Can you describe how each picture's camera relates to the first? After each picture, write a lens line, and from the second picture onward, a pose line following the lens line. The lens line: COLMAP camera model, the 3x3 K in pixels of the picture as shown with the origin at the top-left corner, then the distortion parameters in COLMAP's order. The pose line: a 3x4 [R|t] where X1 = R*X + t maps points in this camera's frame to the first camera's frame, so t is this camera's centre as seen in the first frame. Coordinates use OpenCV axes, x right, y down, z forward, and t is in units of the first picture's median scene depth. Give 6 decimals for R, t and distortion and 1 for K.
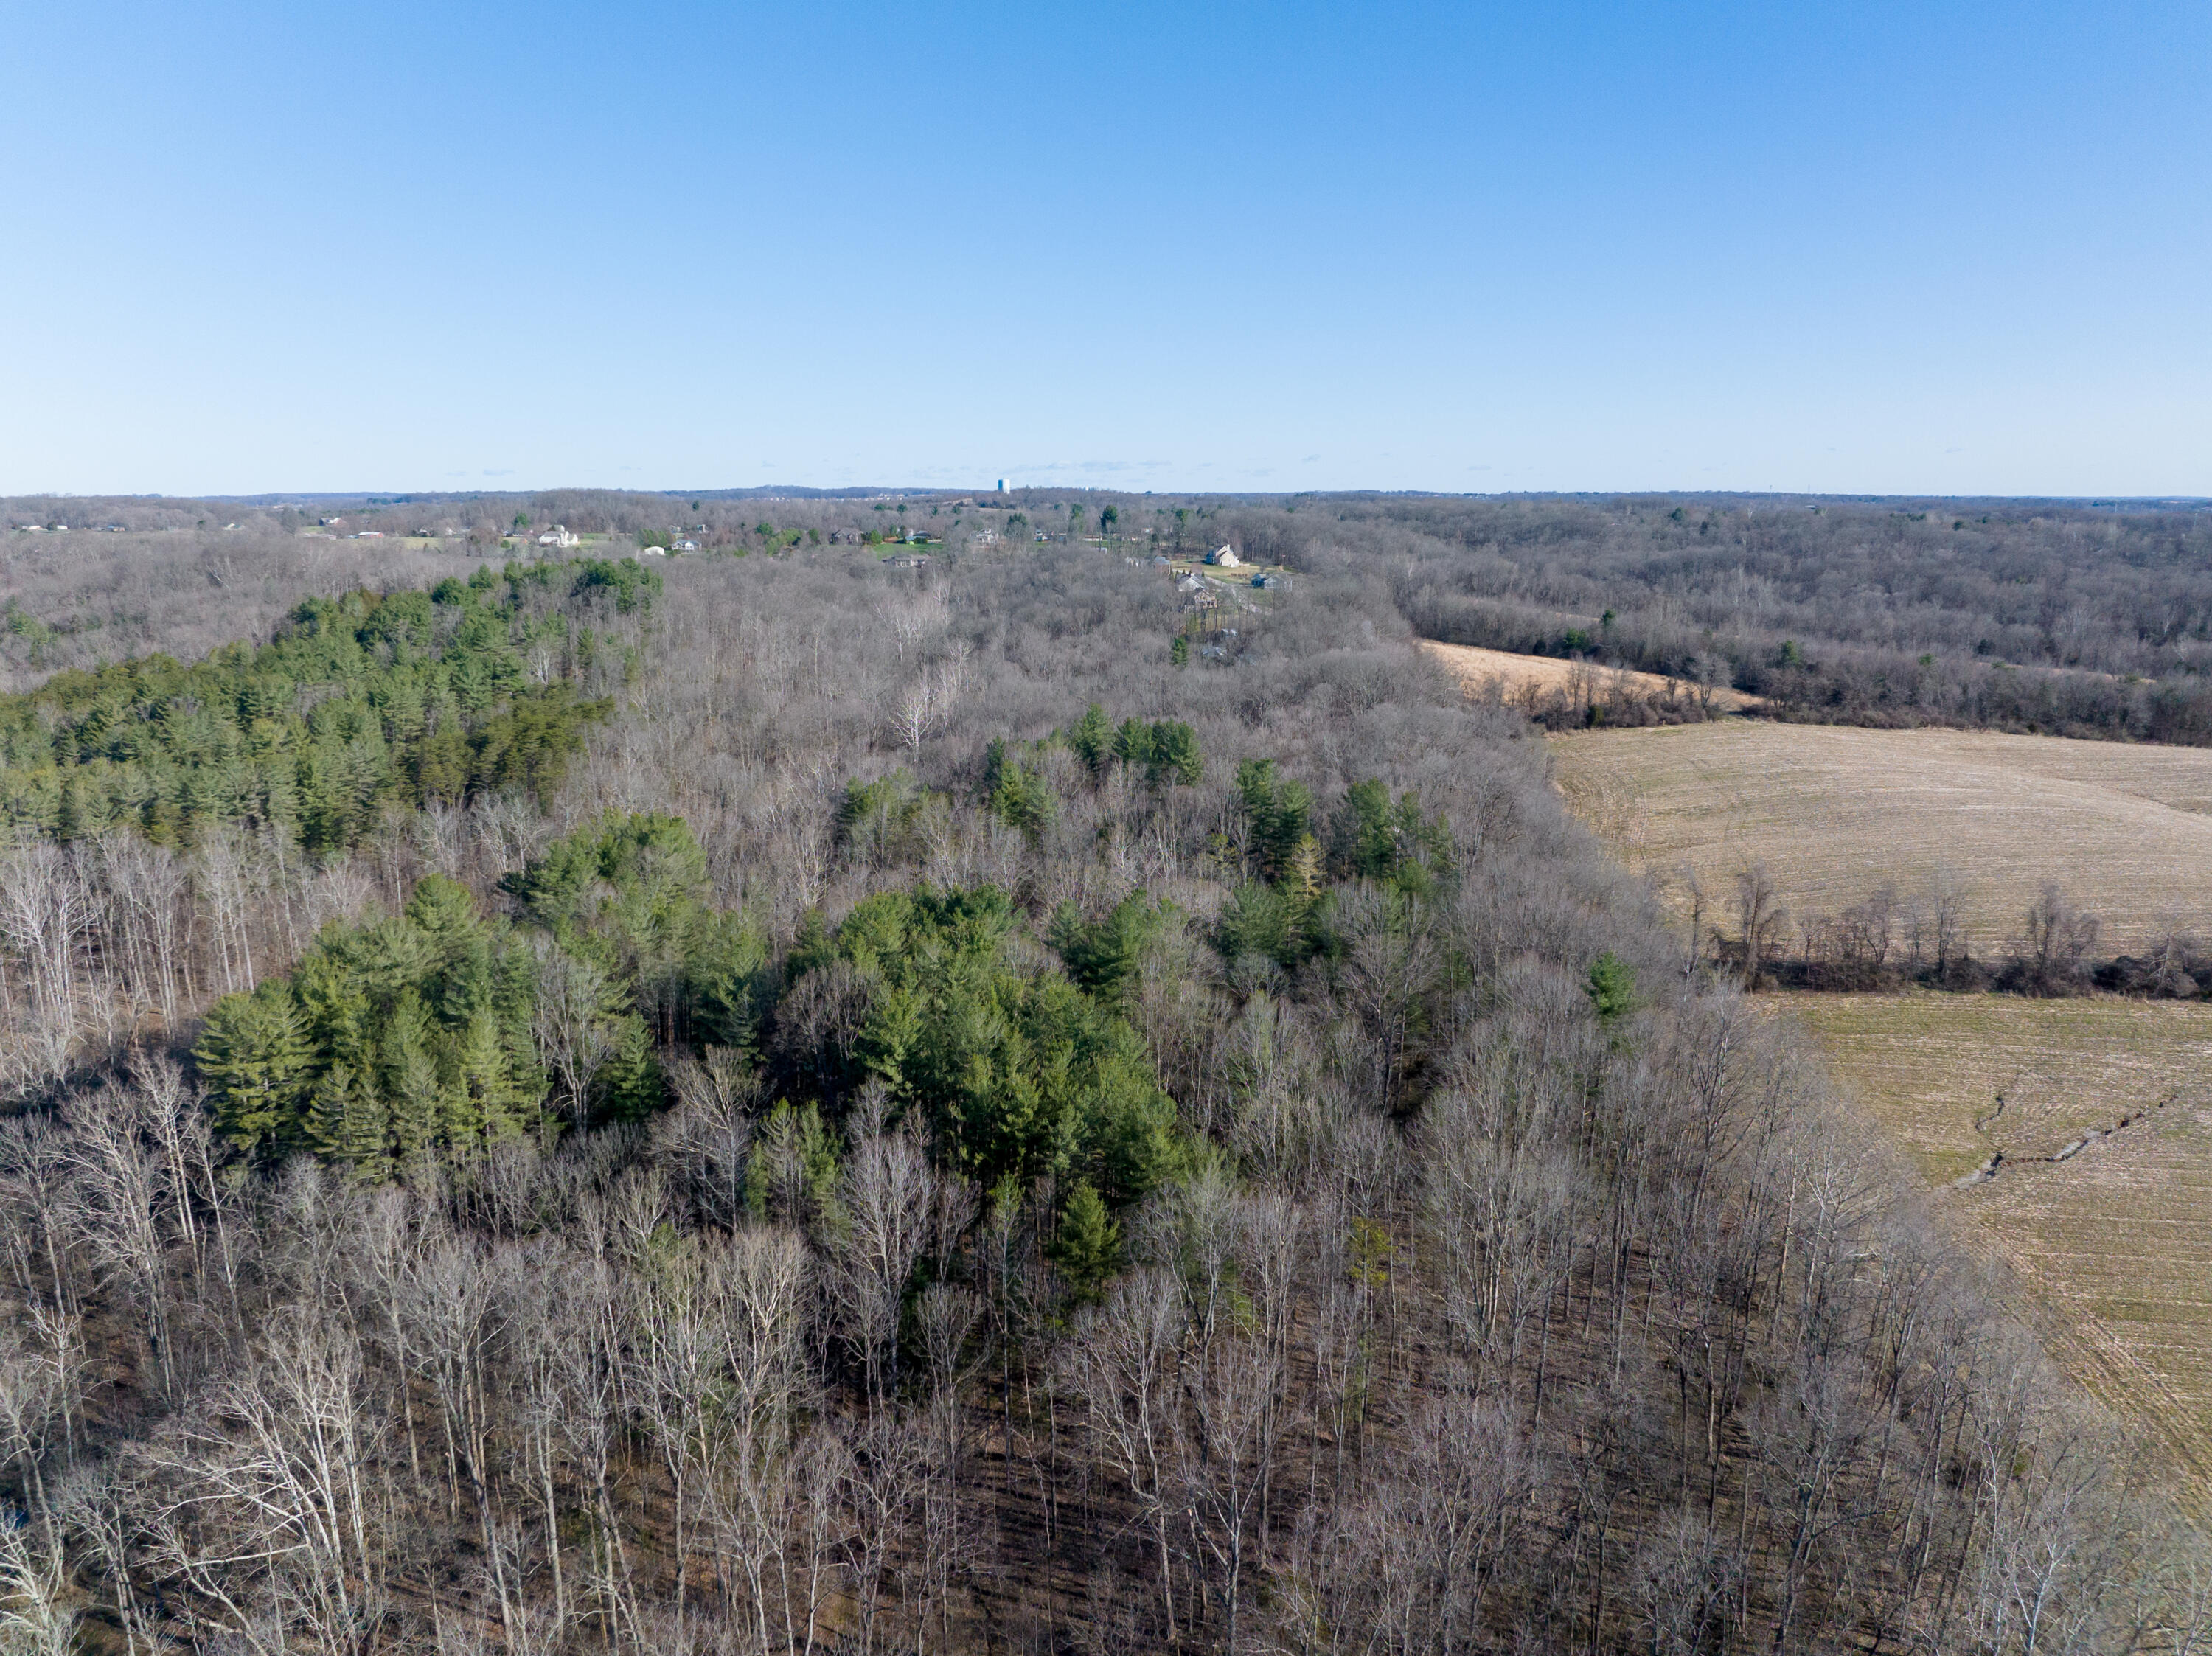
lens RADIAL K [[1594.9, 0, 1084.5], [0, 1594.9, 830.7], [0, 0, 1]] dist [-0.036044, -0.000771]
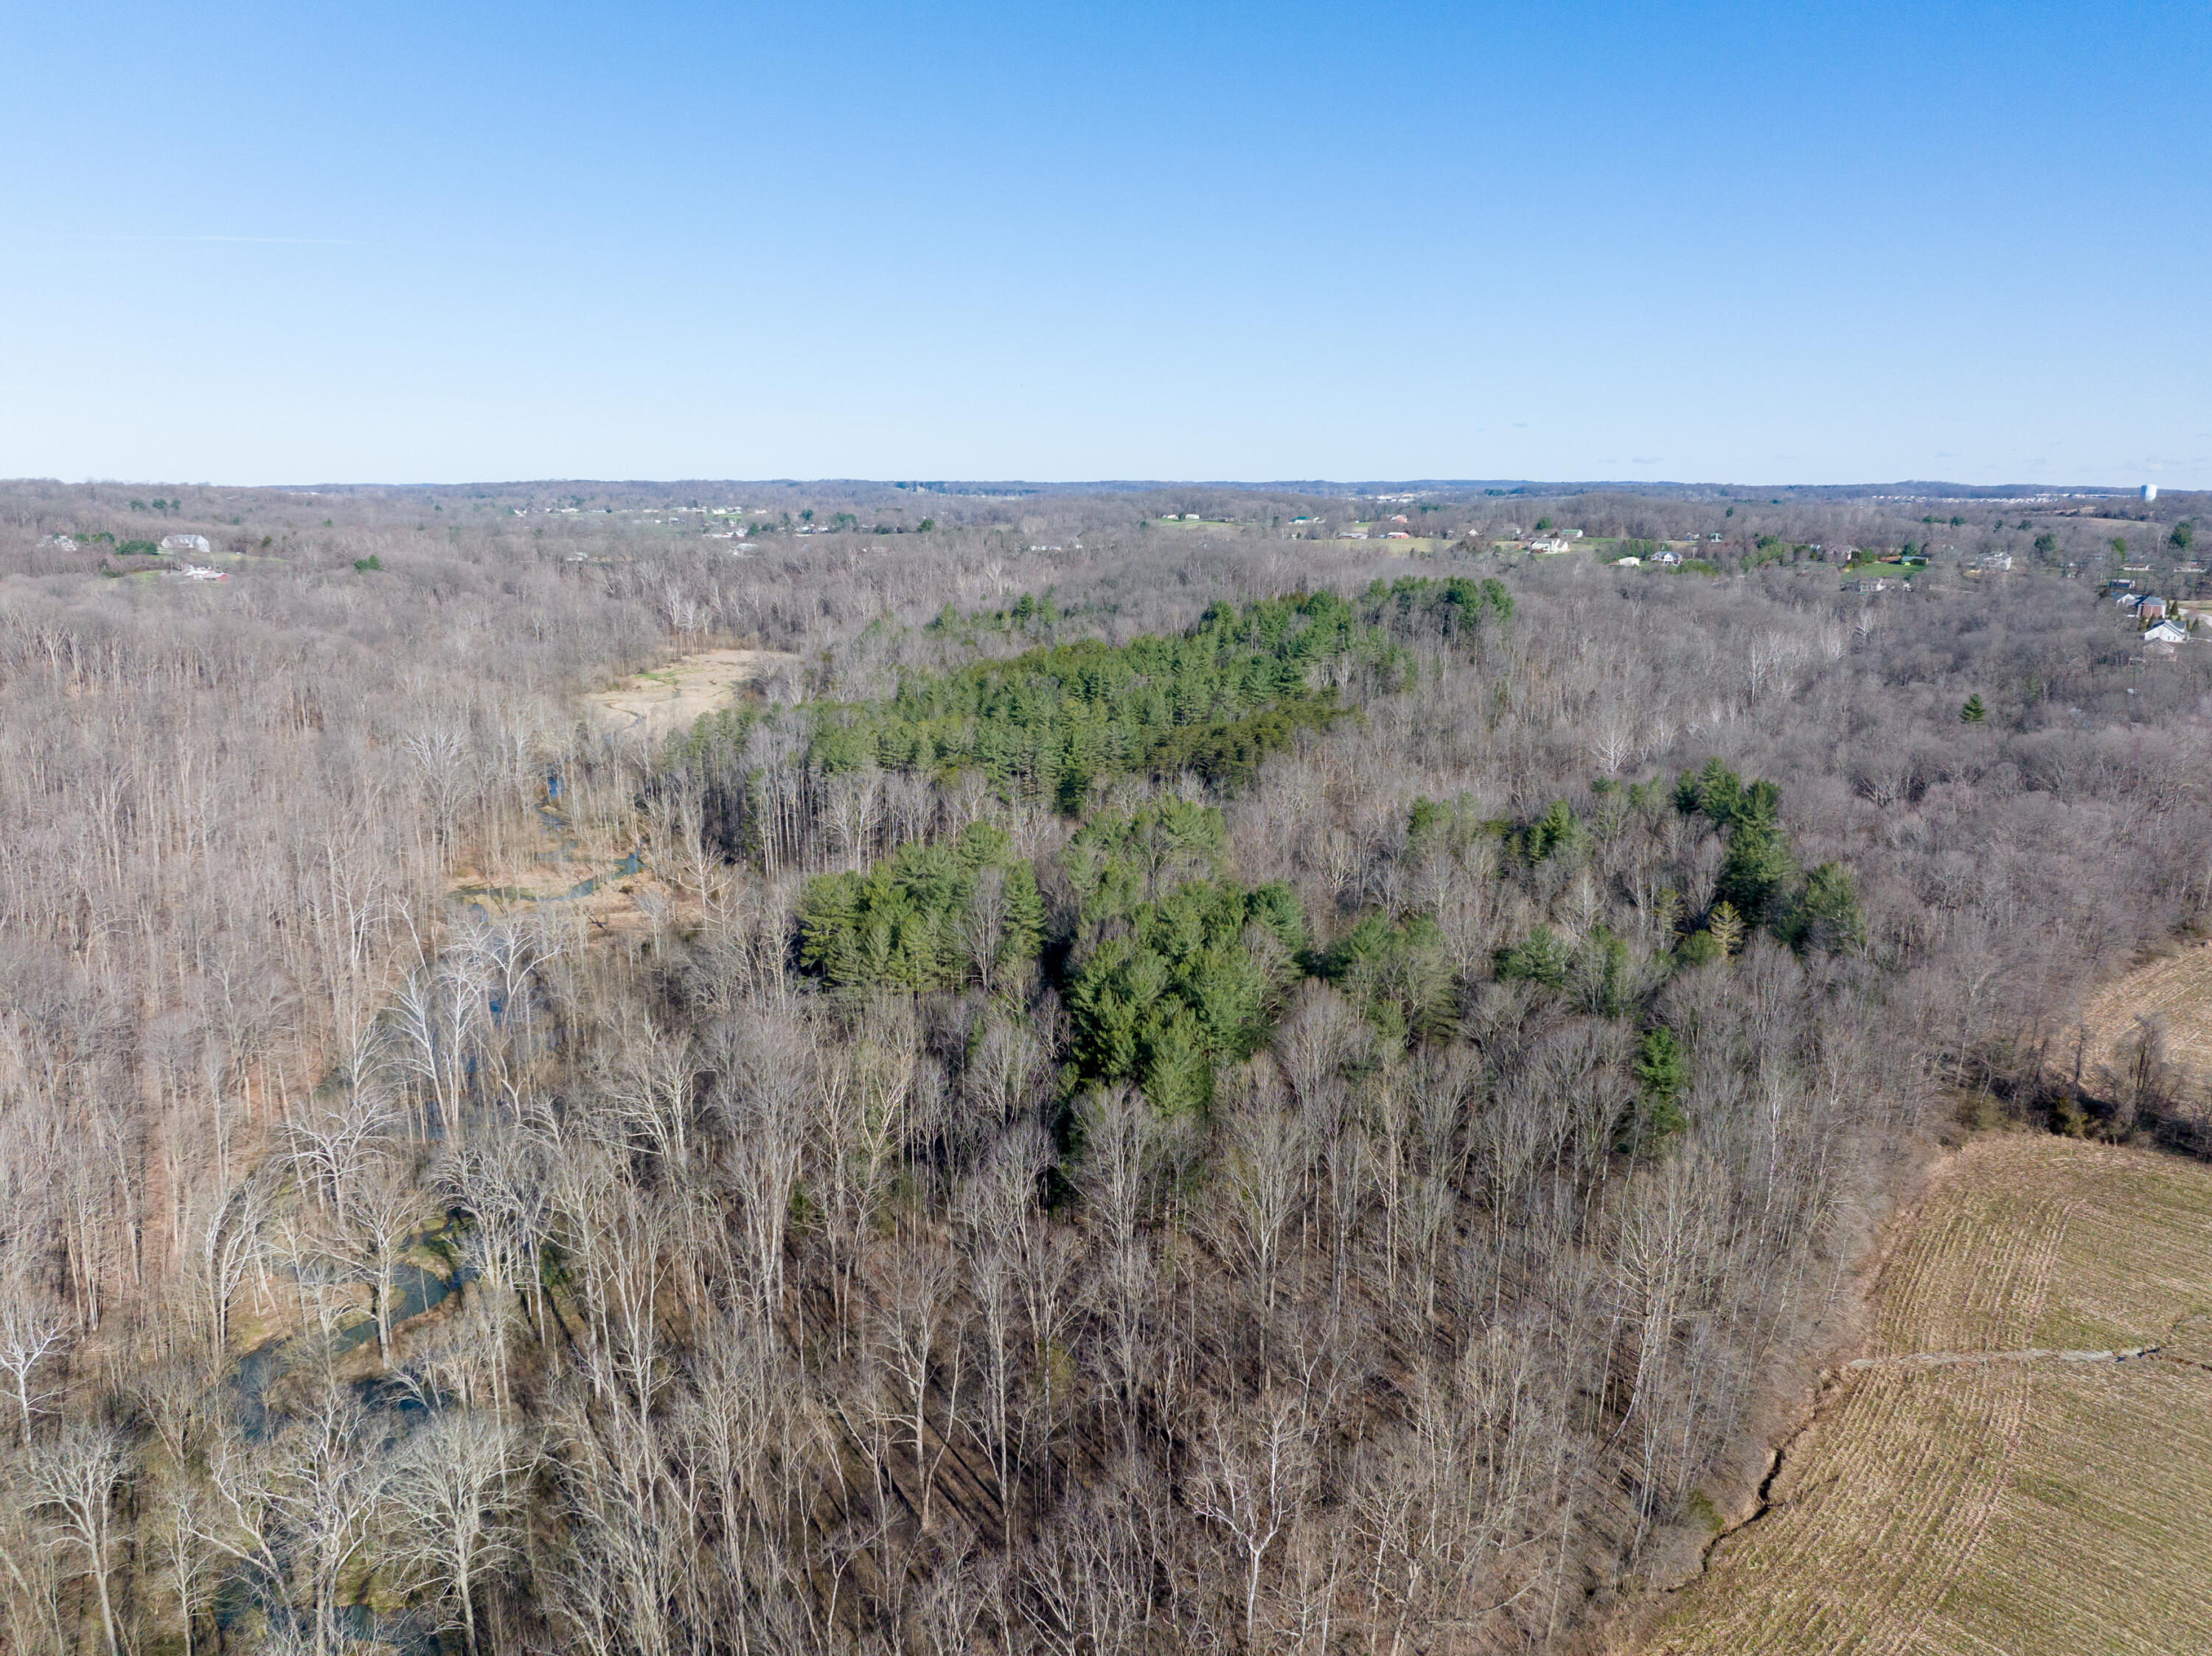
lens RADIAL K [[1590.0, 0, 1091.1], [0, 1590.0, 837.7], [0, 0, 1]] dist [-0.023690, -0.026036]
pose [[0.779167, 0.141392, -0.610661, 0.298910], [-0.133979, 0.989279, 0.058107, -0.029752], [0.612330, 0.036541, 0.789757, -0.058944]]
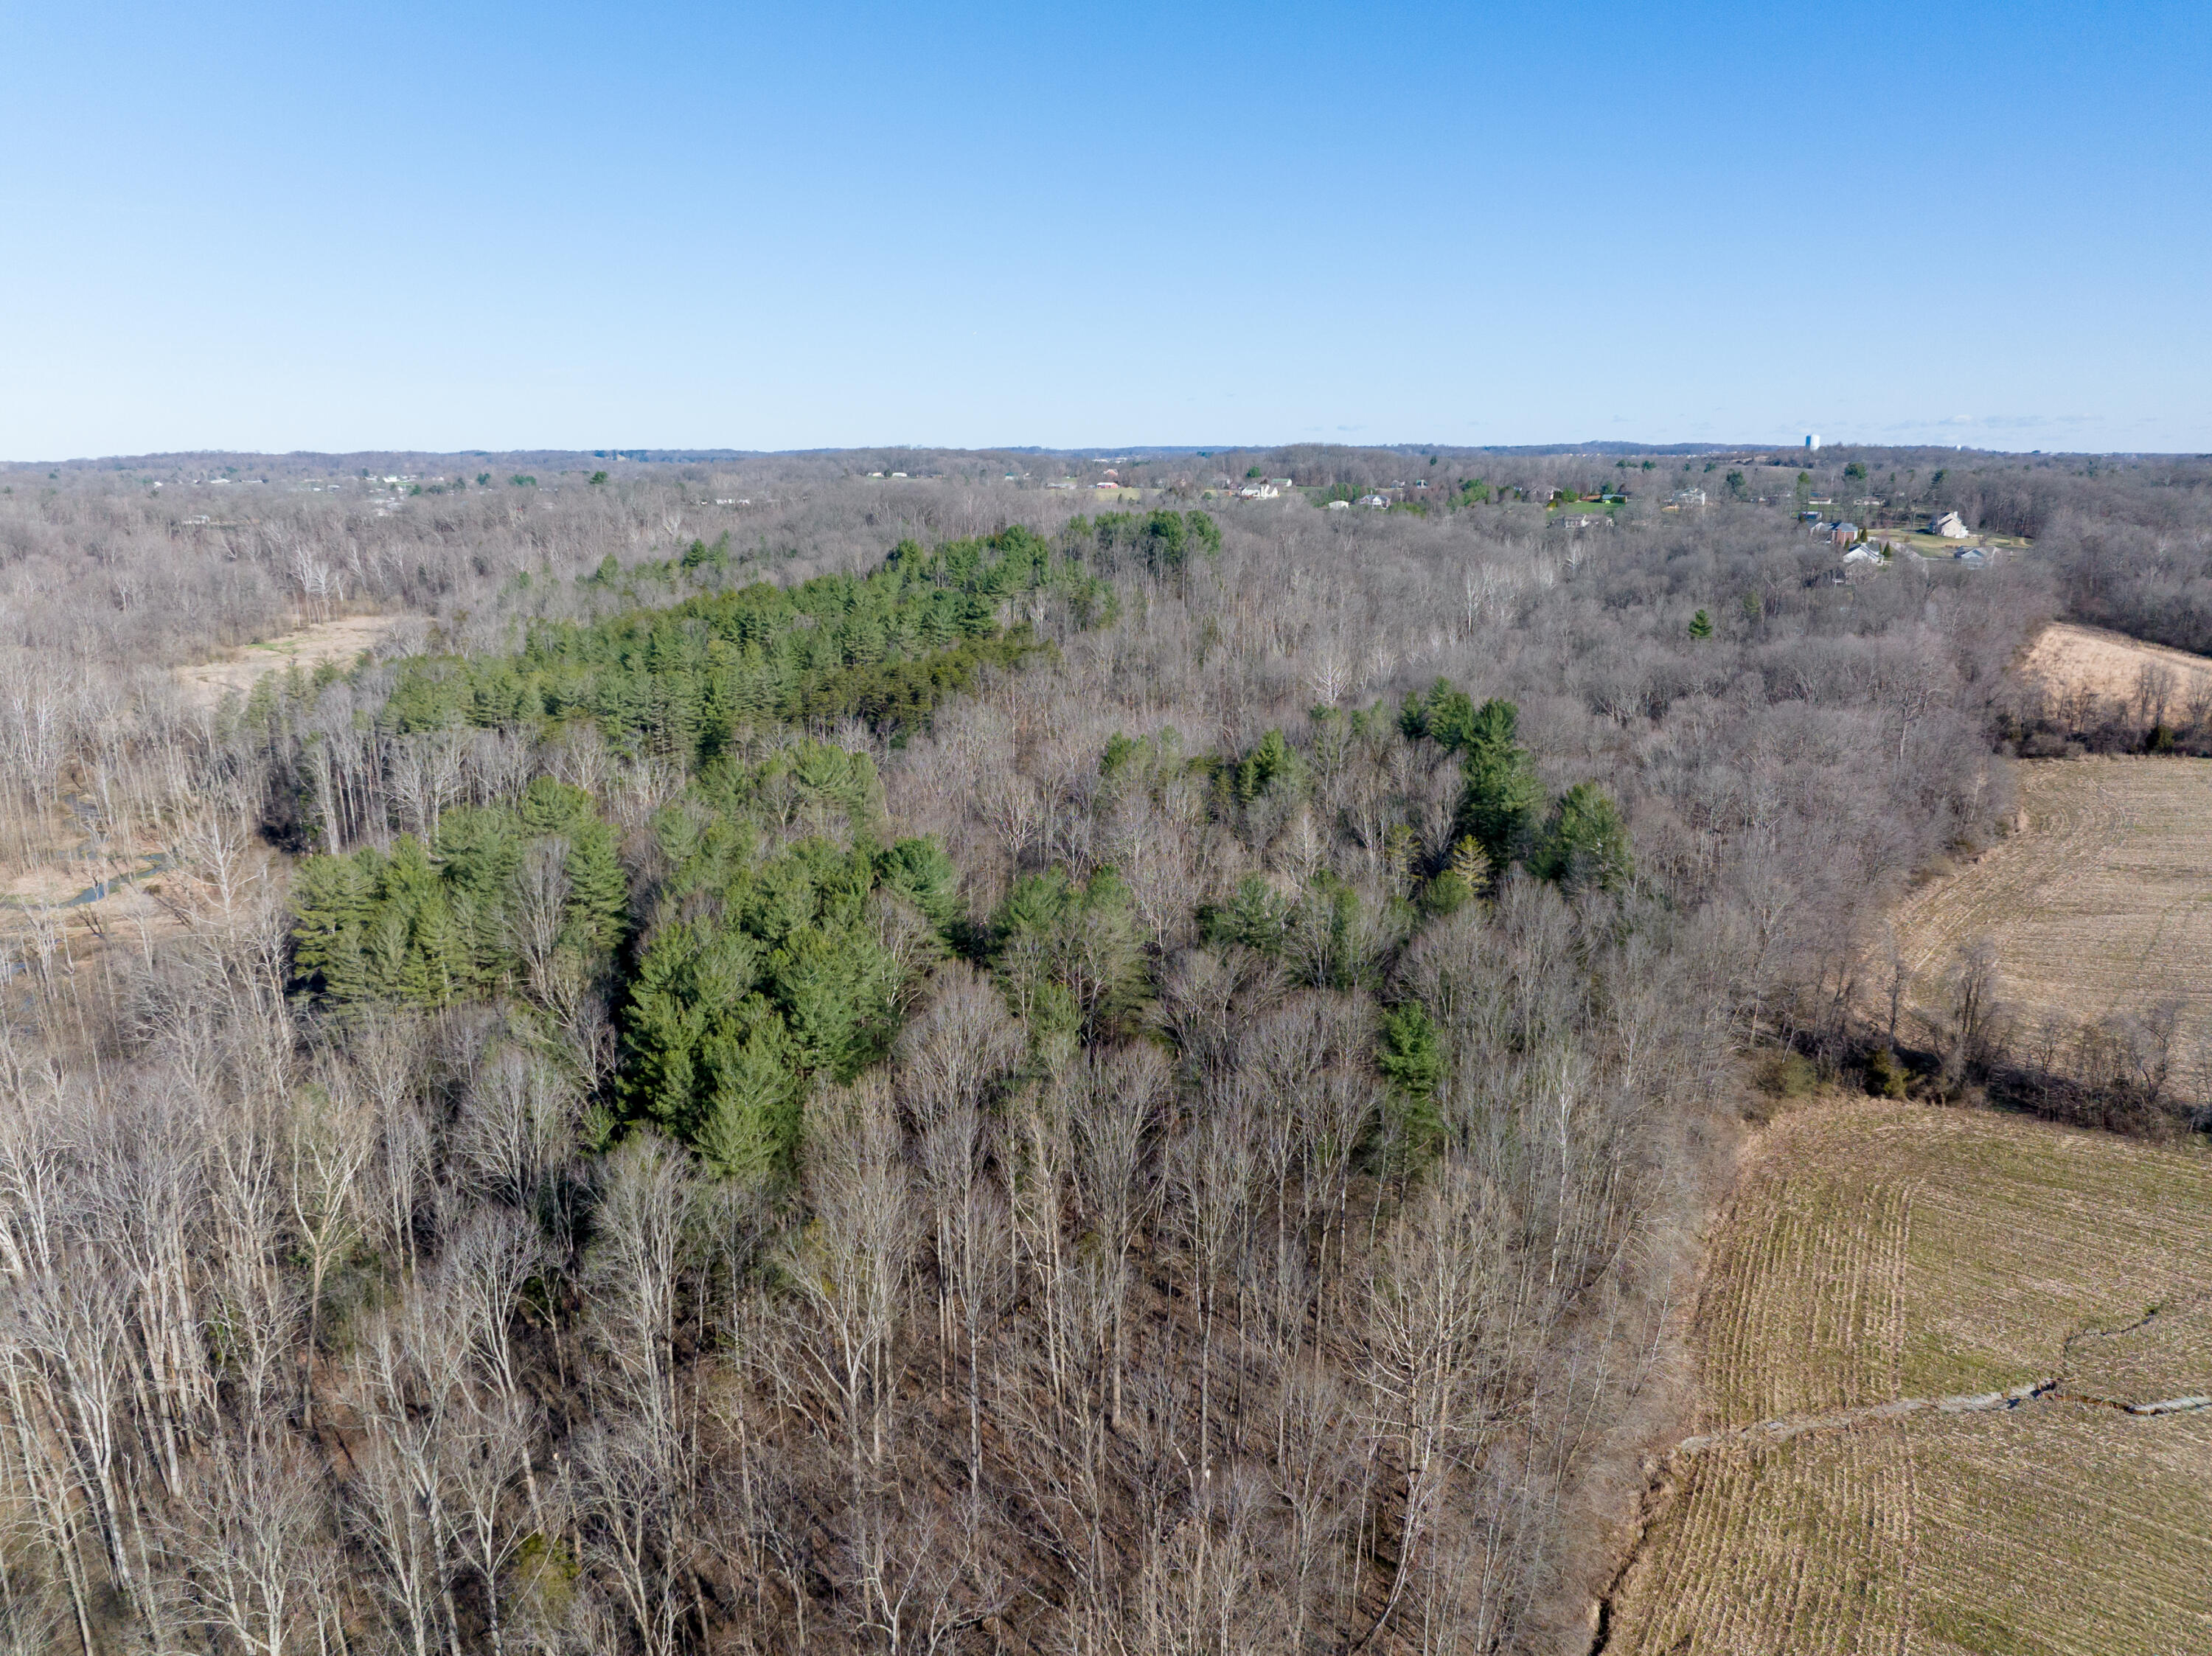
lens RADIAL K [[1590.0, 0, 1091.1], [0, 1590.0, 837.7], [0, 0, 1]] dist [-0.023690, -0.026036]
pose [[0.874929, 0.113381, -0.470791, 0.247606], [-0.098585, 0.993548, 0.056065, -0.016929], [0.474111, -0.002640, 0.880461, 0.086113]]
